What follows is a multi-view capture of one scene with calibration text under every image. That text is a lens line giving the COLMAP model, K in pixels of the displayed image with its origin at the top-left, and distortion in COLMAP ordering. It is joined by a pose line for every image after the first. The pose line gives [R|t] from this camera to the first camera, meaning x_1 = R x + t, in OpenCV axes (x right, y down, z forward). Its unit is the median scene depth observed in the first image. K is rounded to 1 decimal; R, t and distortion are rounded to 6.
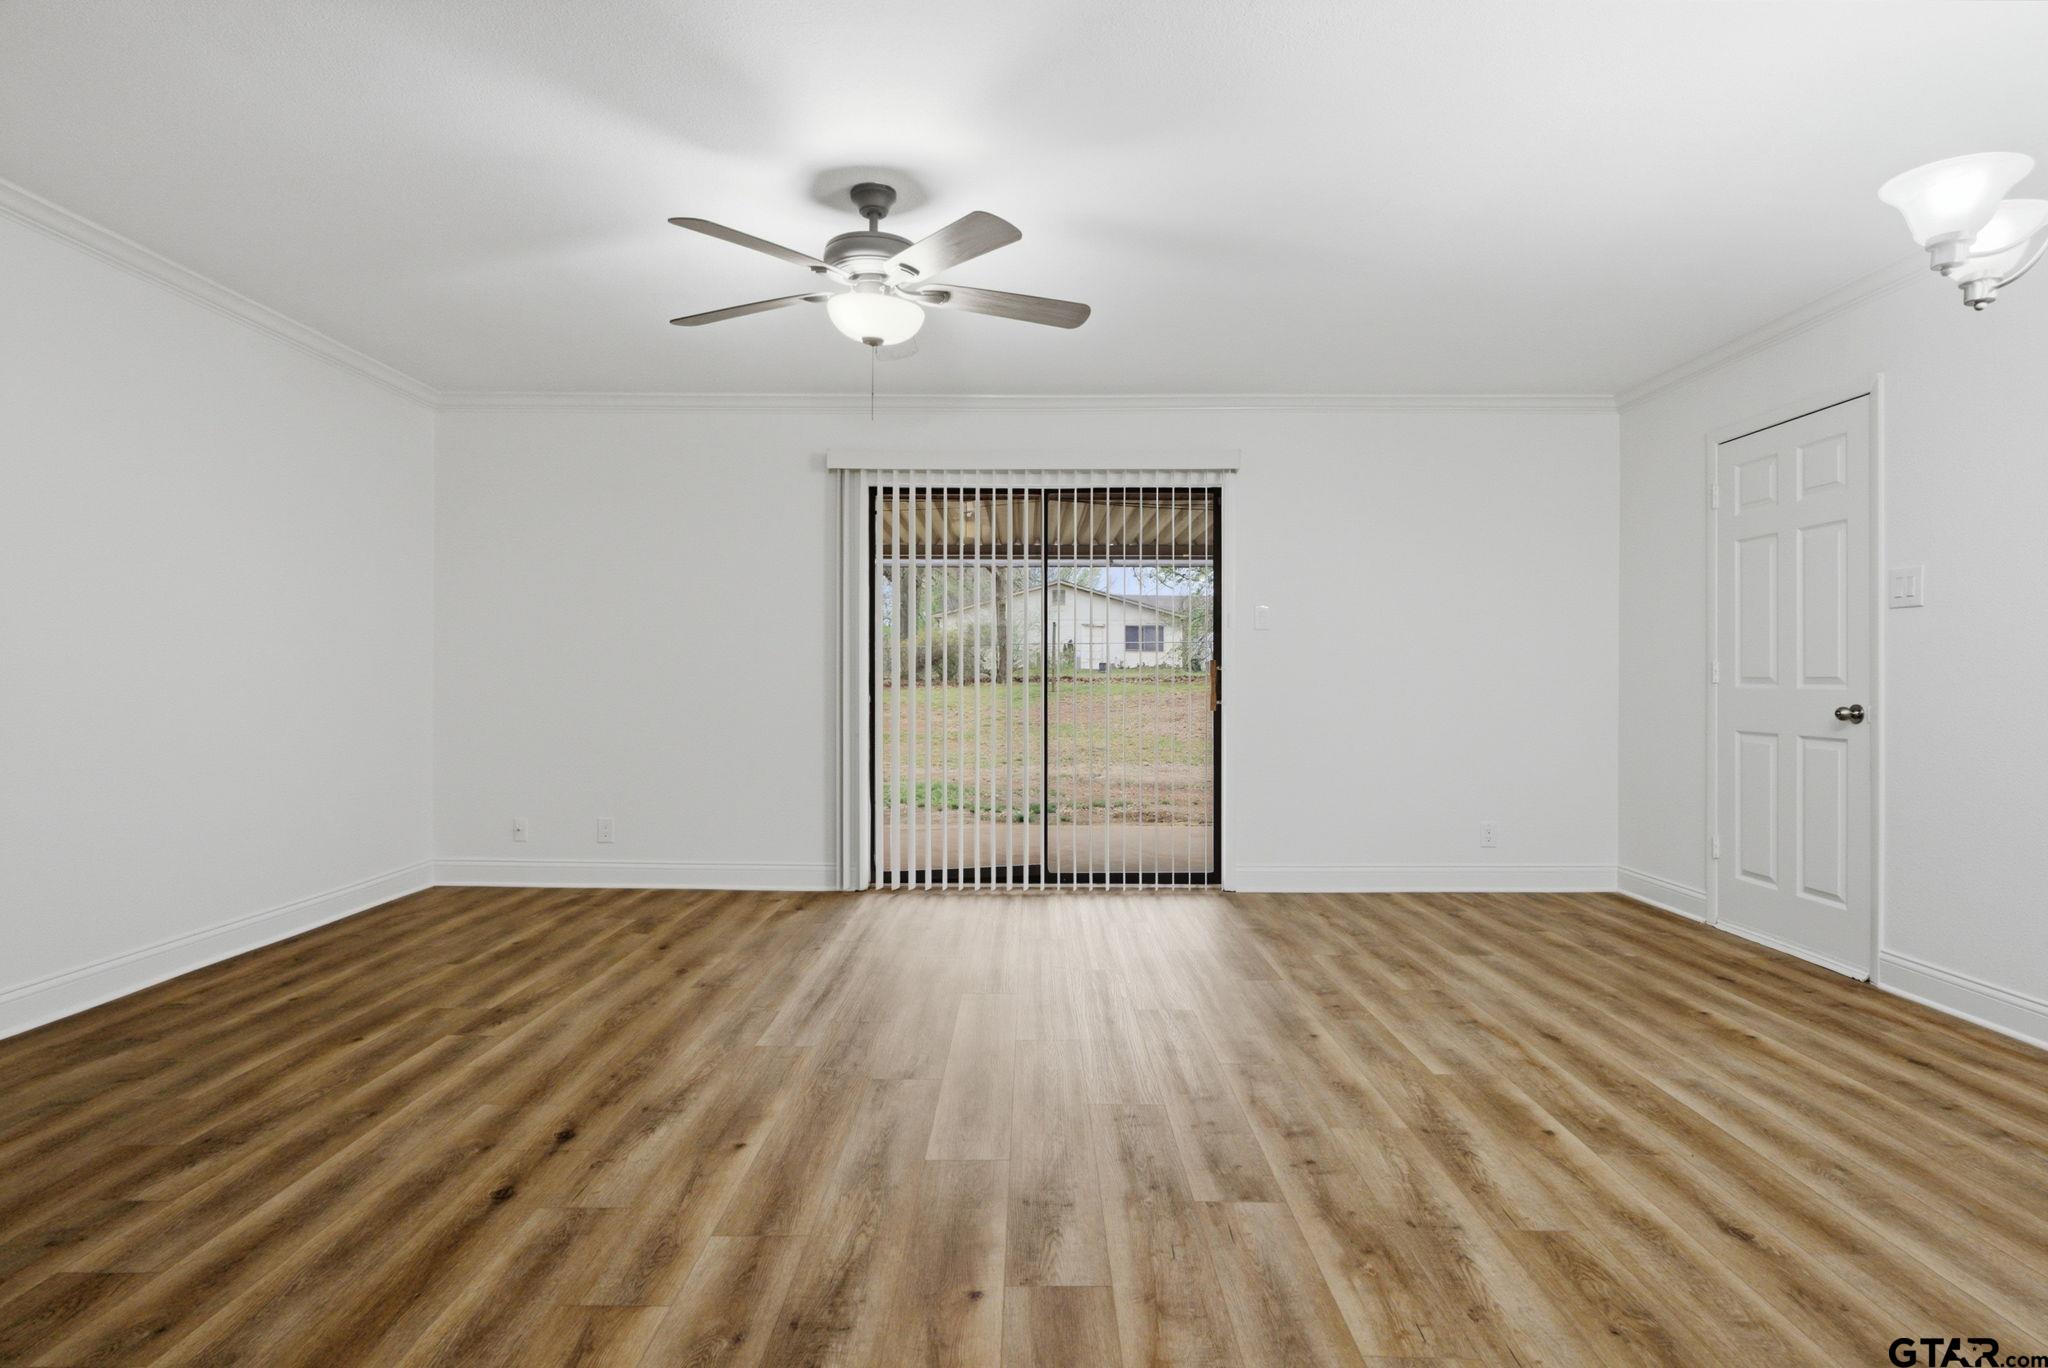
lens RADIAL K [[1056.8, 0, 1027.4], [0, 1056.8, 667.2], [0, 0, 1]] dist [-0.000453, 0.000587]
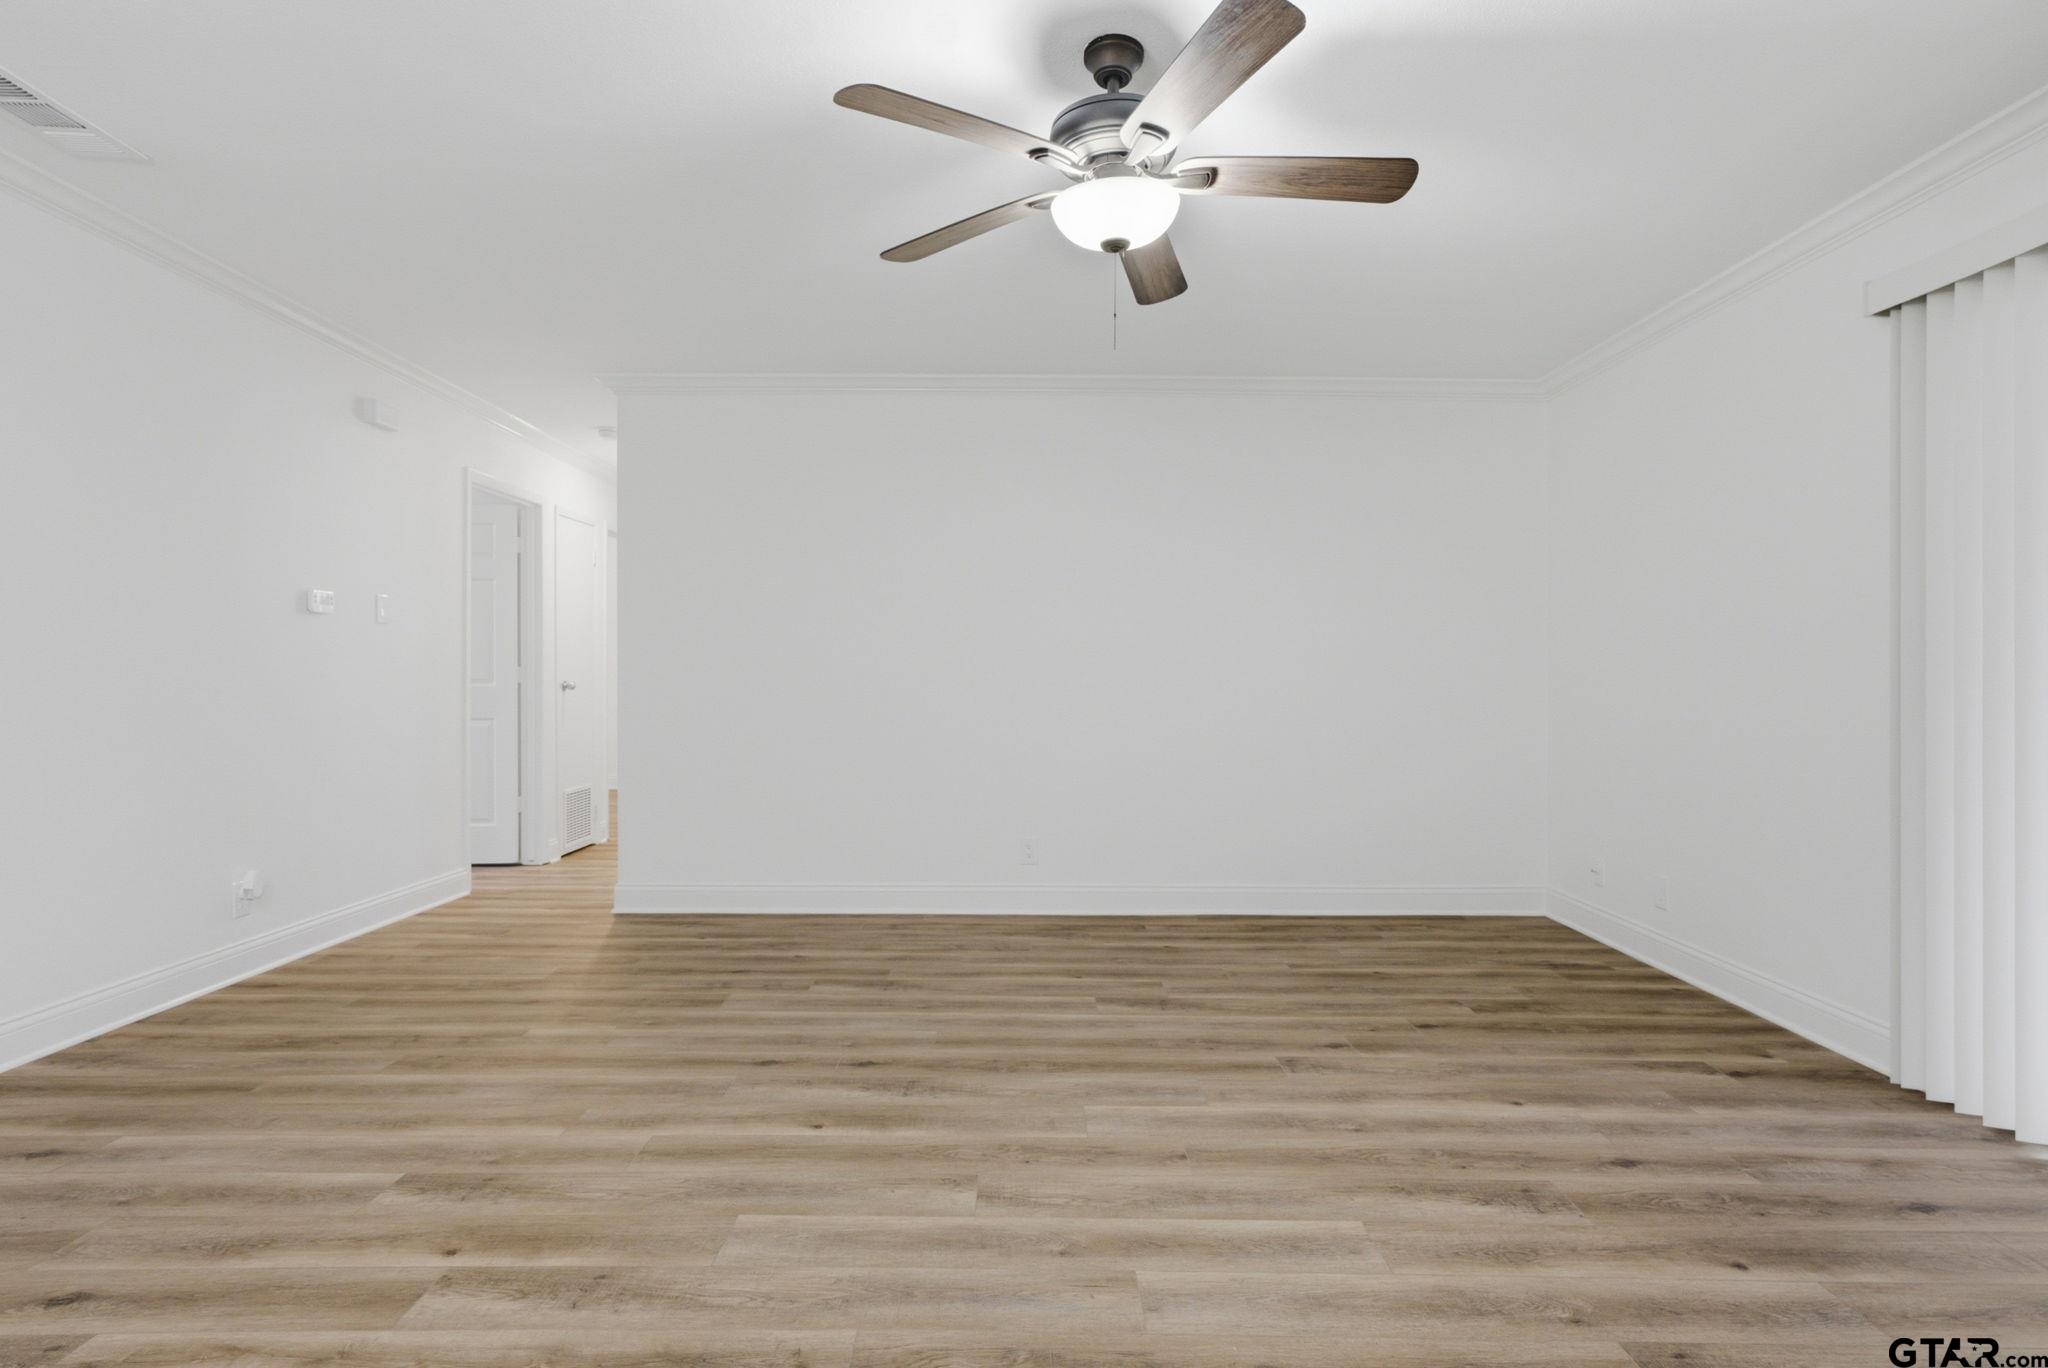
lens RADIAL K [[1032.3, 0, 1021.8], [0, 1032.3, 692.5], [0, 0, 1]] dist [-0.004120, -0.000603]
pose [[0.007782, 0.003302, -0.999964, 0.593874], [0.002488, 0.999991, 0.003322, 0.009745], [0.999967, -0.002513, 0.007773, 0.927015]]
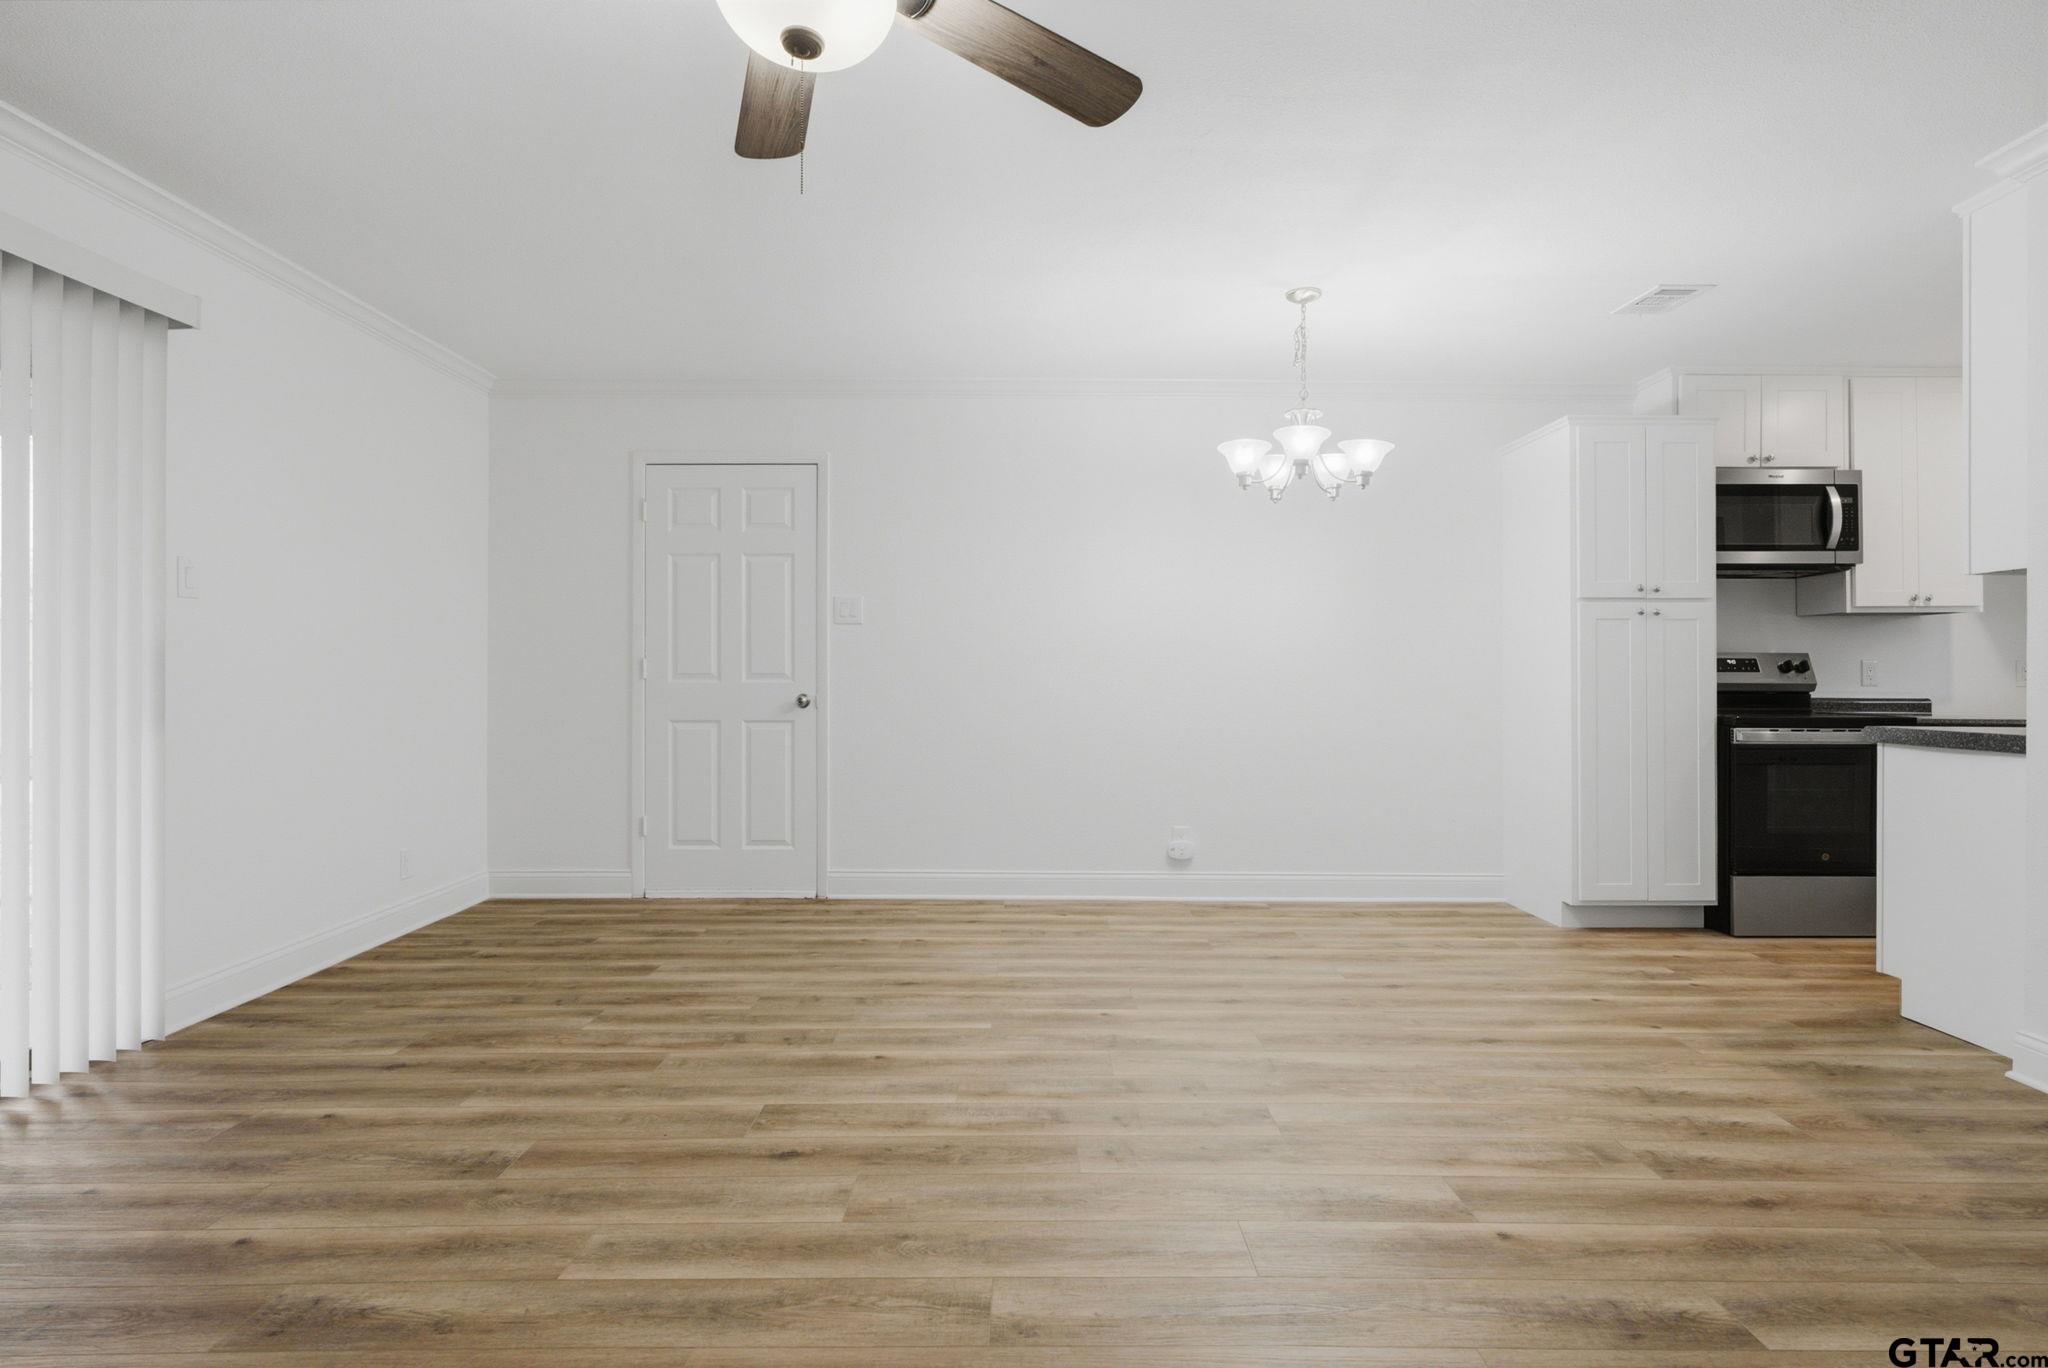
lens RADIAL K [[1056.8, 0, 1027.4], [0, 1056.8, 667.2], [0, 0, 1]] dist [-0.000453, 0.000587]
pose [[-0.014268, 0.002484, 0.999895, -0.677067], [-0.010528, 0.999941, -0.002634, 0.002872], [-0.999843, -0.010565, -0.014241, 0.893825]]
